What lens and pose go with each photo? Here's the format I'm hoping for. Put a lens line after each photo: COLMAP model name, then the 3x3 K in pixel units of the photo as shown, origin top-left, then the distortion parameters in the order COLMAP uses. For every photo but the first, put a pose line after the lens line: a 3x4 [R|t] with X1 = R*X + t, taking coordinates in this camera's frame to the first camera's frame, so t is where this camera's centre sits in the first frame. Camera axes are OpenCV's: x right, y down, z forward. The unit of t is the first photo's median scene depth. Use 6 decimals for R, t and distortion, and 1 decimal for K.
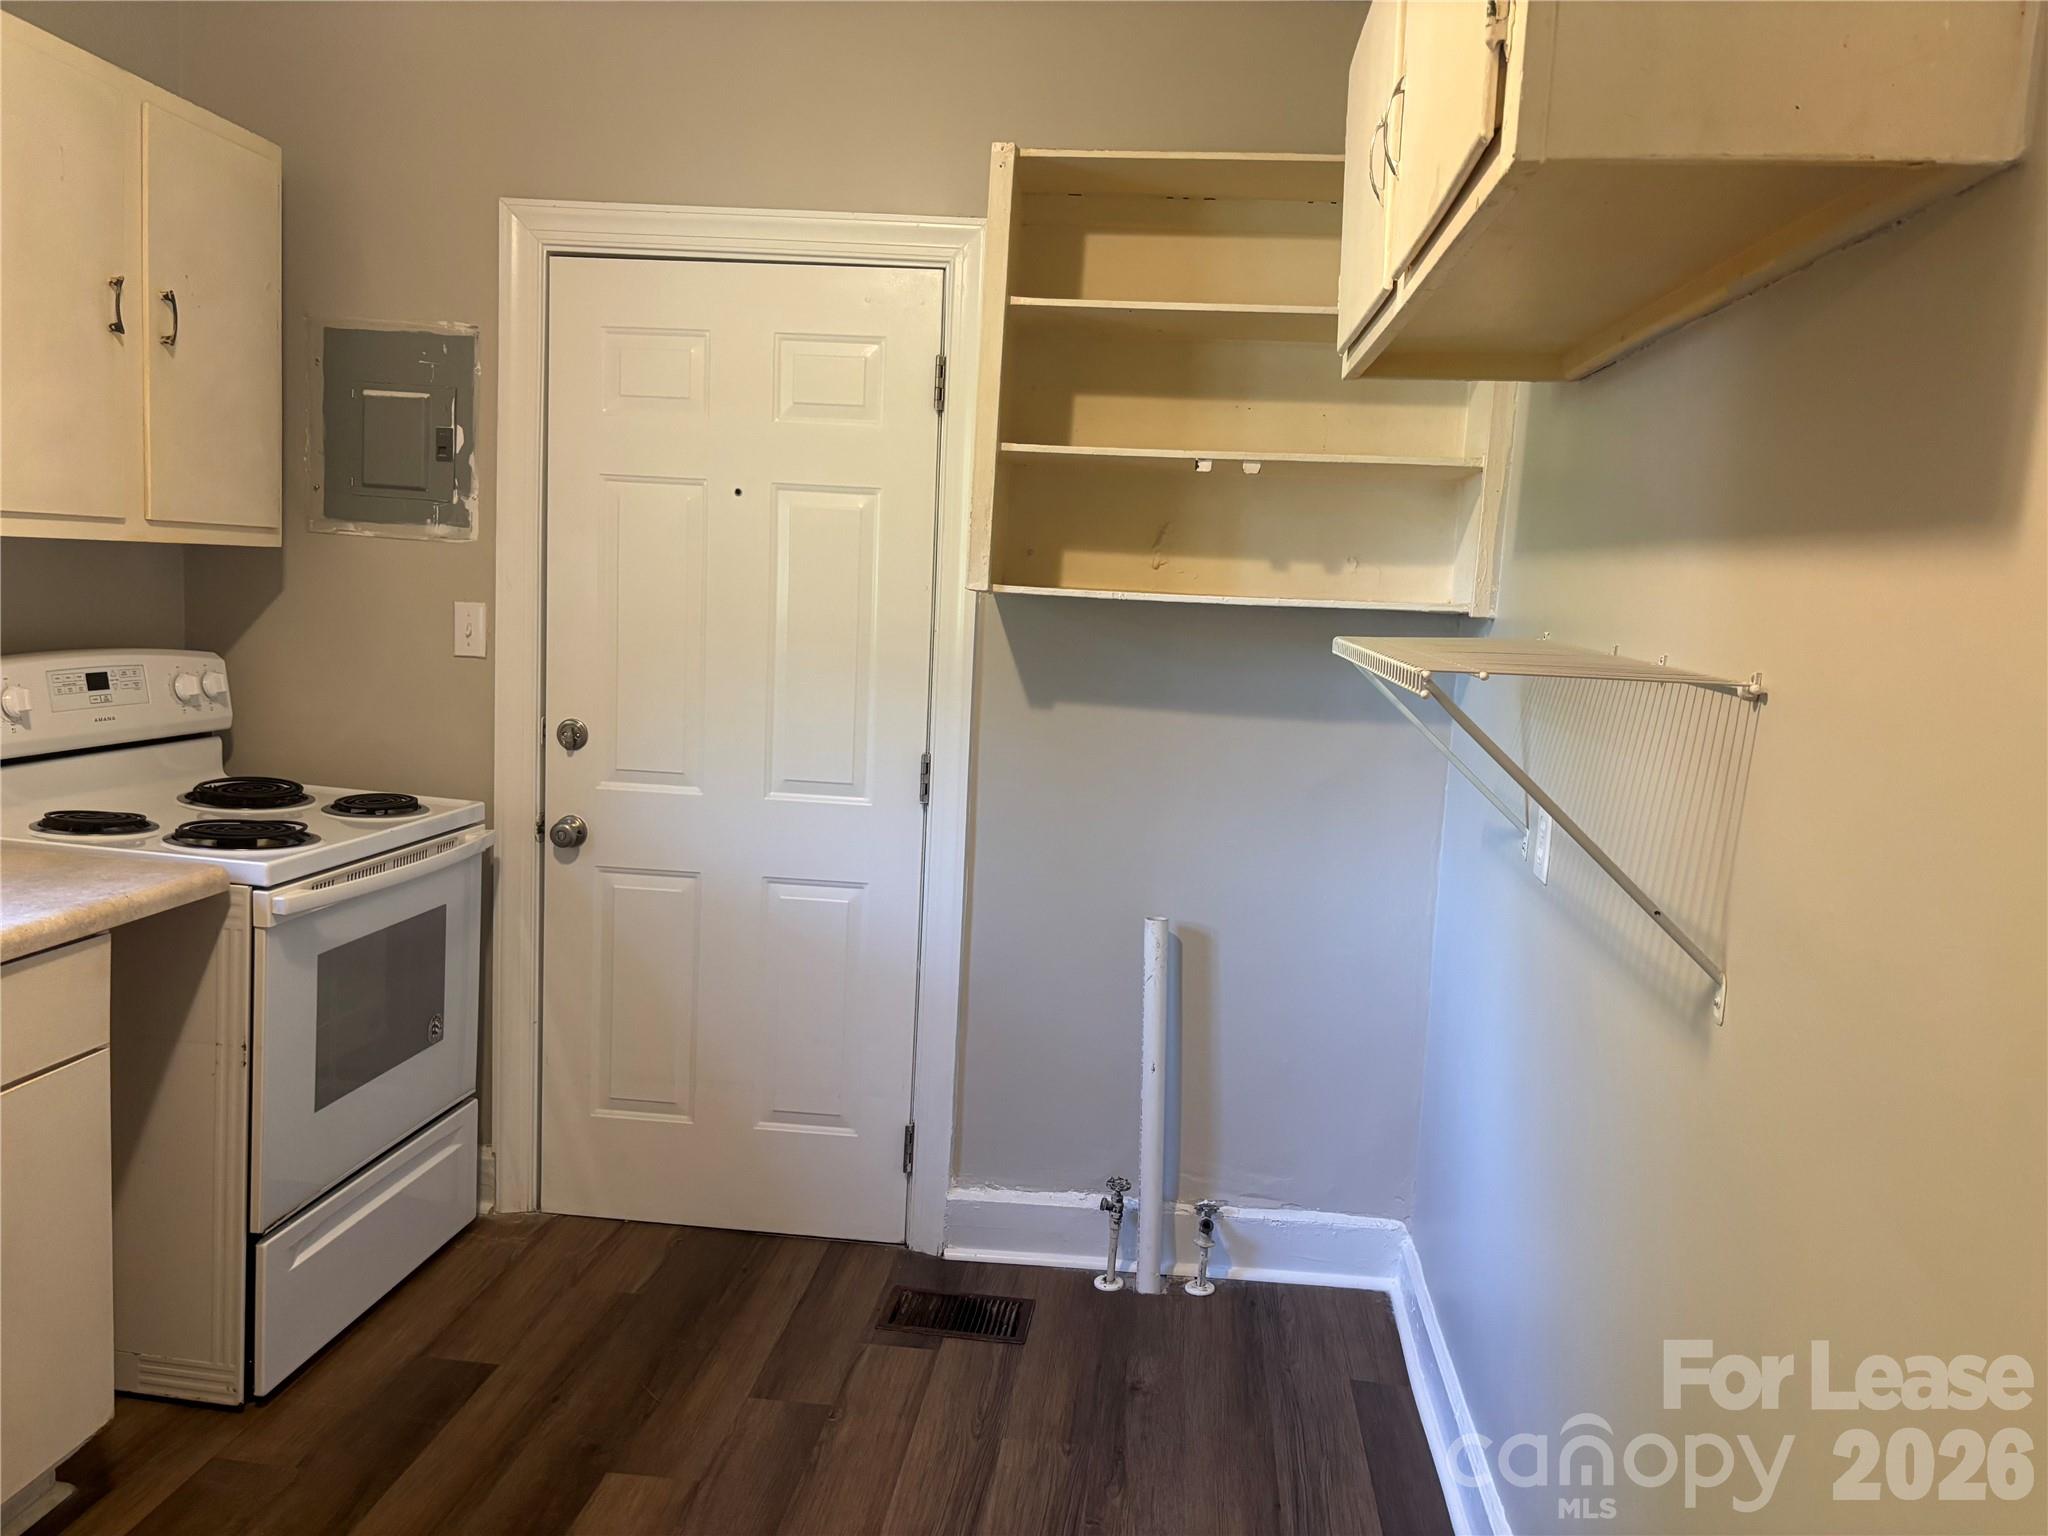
lens RADIAL K [[1535.2, 0, 1024.0], [0, 1535.2, 768.0], [0, 0, 1]] dist [0.062503, -0.049396]
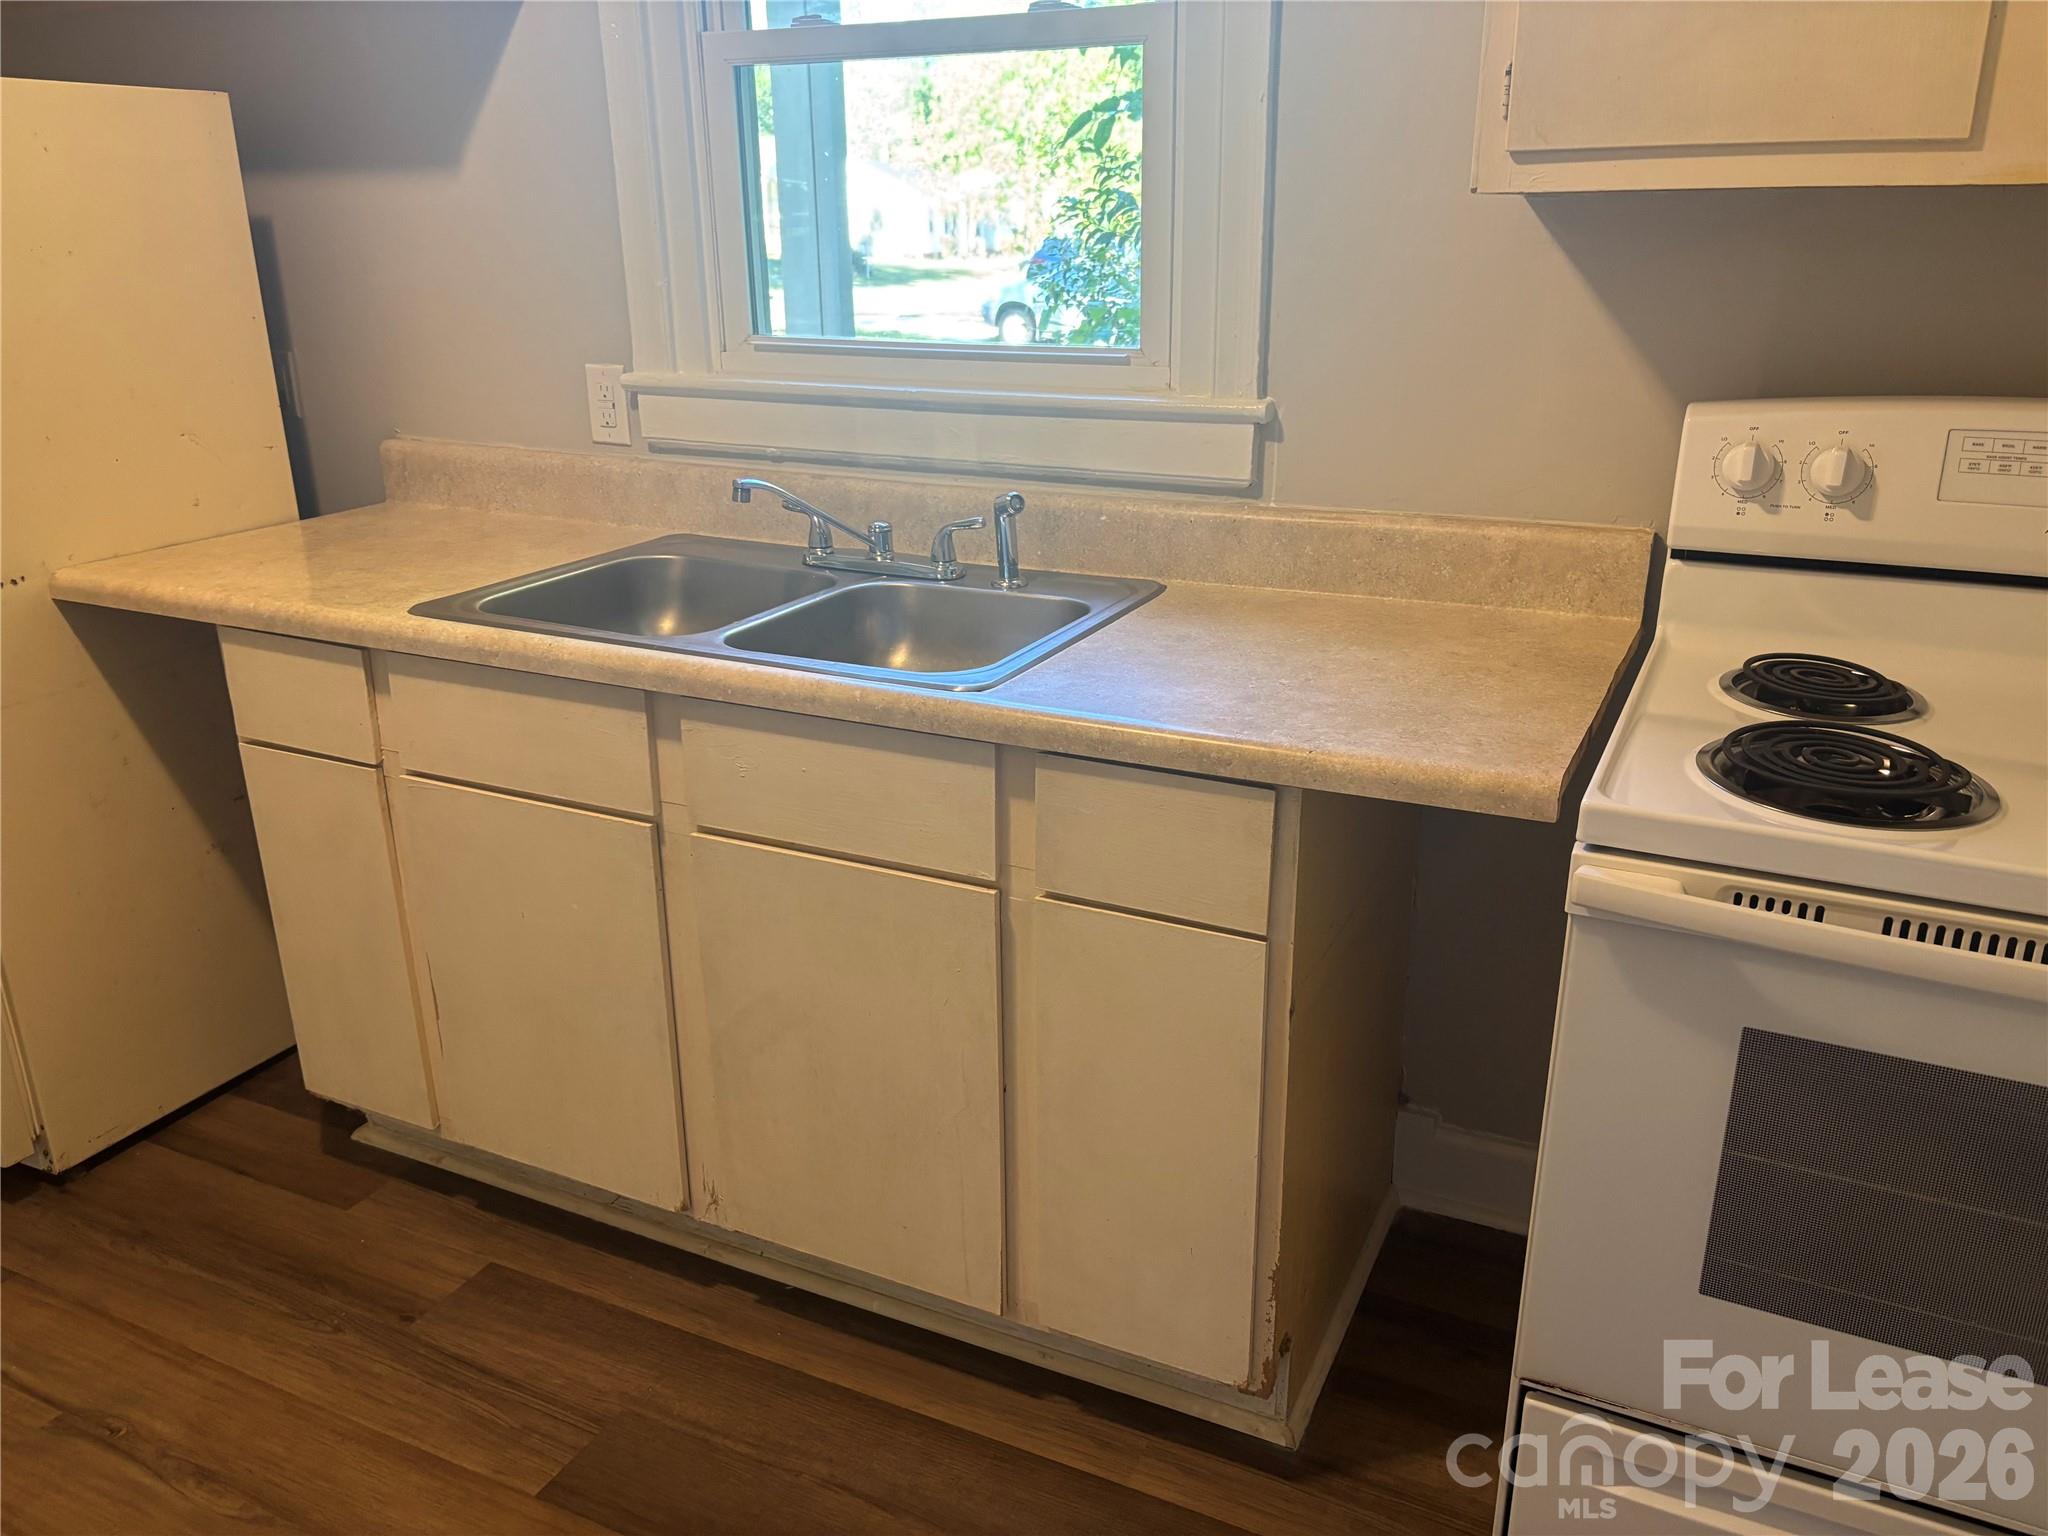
lens RADIAL K [[1567.4, 0, 1036.9], [0, 1567.4, 768.3], [0, 0, 1]] dist [0.057925, -0.063882]
pose [[-0.342471, 0.267423, -0.900666, 0.073170], [-0.122153, 0.937825, 0.324904, -0.110708], [0.931554, 0.221289, -0.288512, 1.035717]]
